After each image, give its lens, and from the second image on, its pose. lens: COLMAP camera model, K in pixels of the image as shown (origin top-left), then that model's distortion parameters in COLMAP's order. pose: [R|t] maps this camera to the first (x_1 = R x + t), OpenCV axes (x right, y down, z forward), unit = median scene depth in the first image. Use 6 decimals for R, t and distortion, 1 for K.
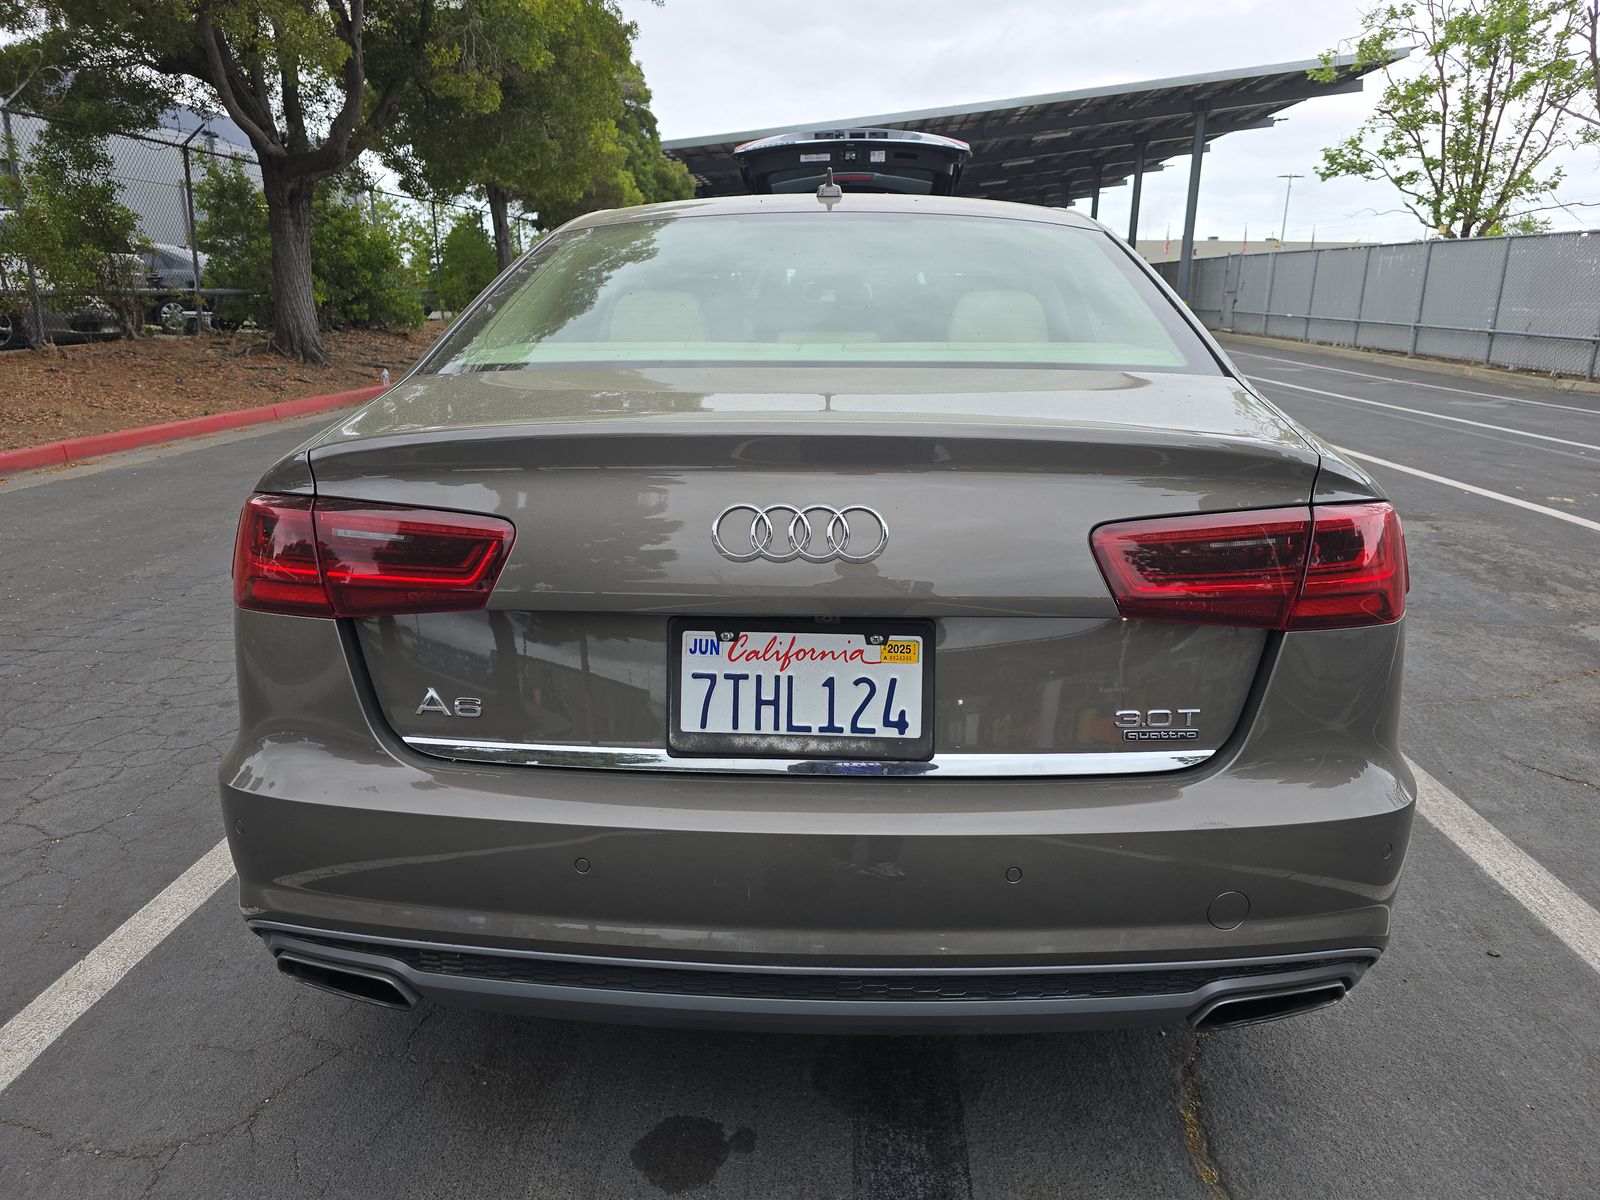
lens RADIAL K [[1090.6, 0, 800.0], [0, 1090.6, 600.0], [0, 0, 1]] dist [0.026970, -0.022134]
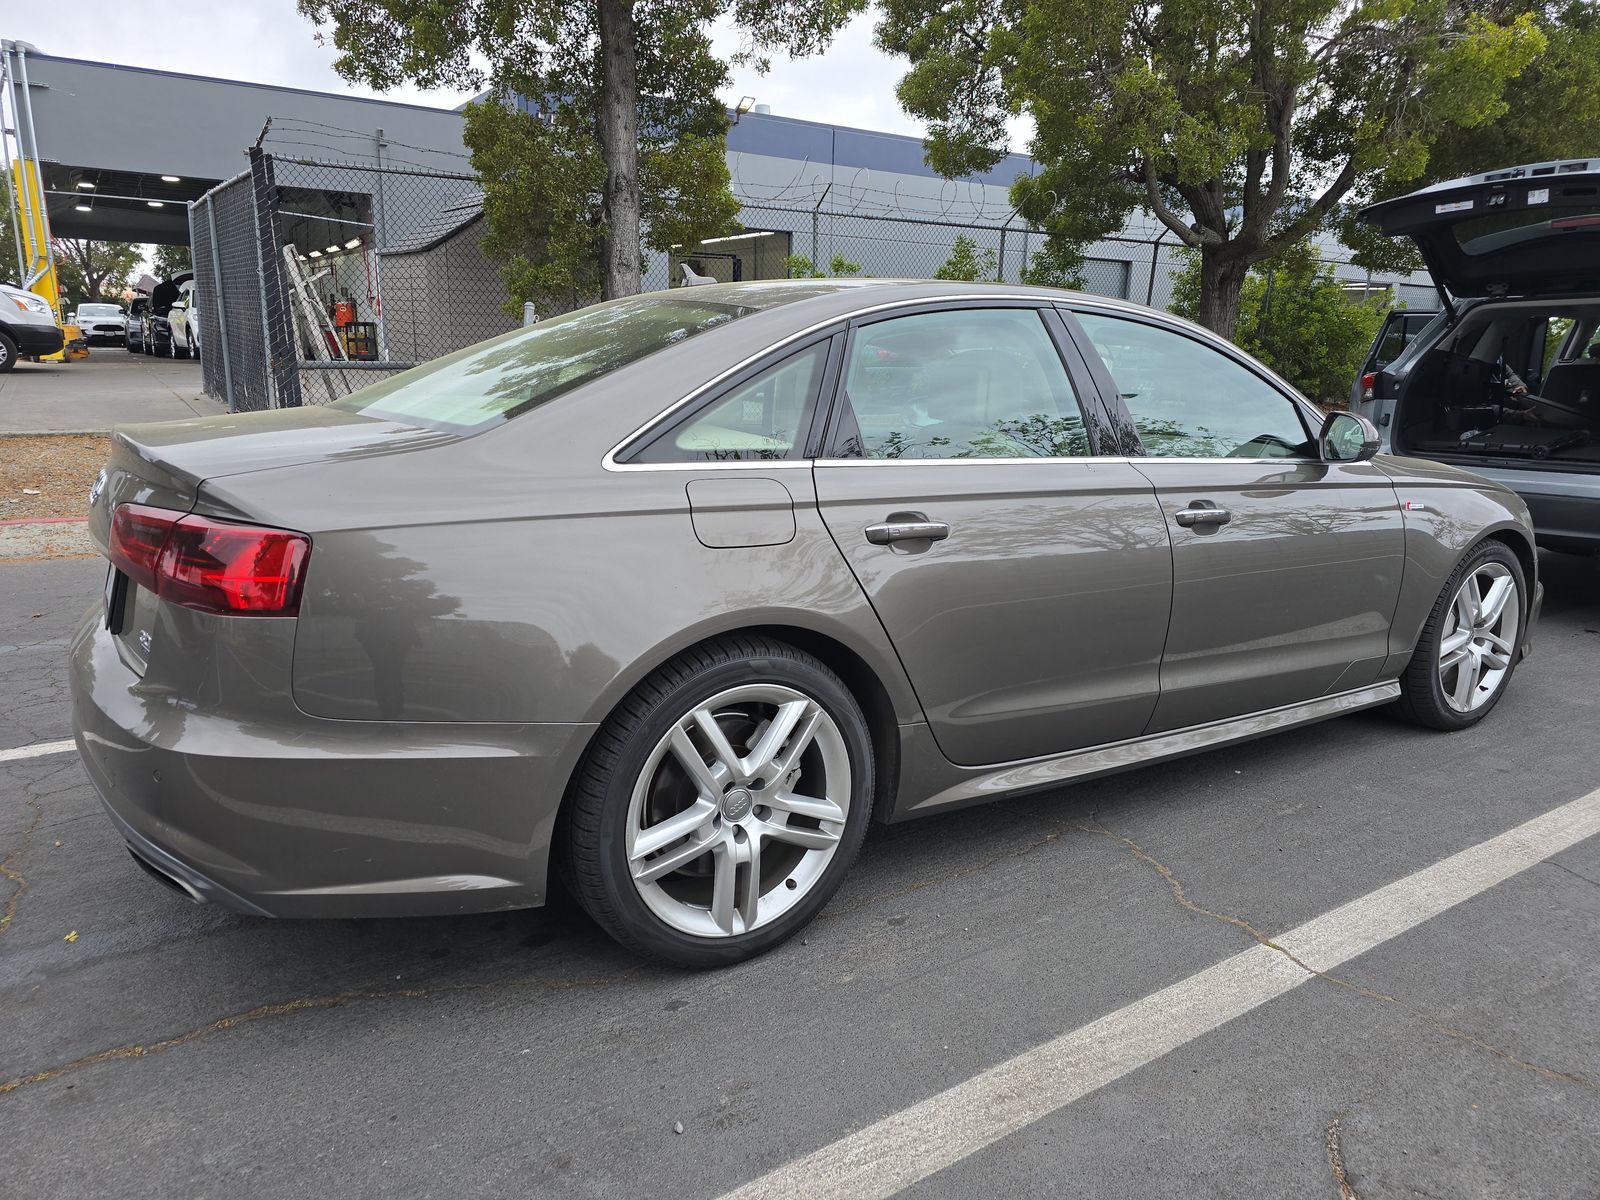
lens RADIAL K [[1090.6, 0, 800.0], [0, 1090.6, 600.0], [0, 0, 1]] dist [0.026970, -0.022134]
pose [[0.582177, 0.176205, -0.793739, 0.434156], [-0.227859, 0.972473, 0.048757, -0.047406], [0.780481, 0.152476, 0.606301, 0.166252]]
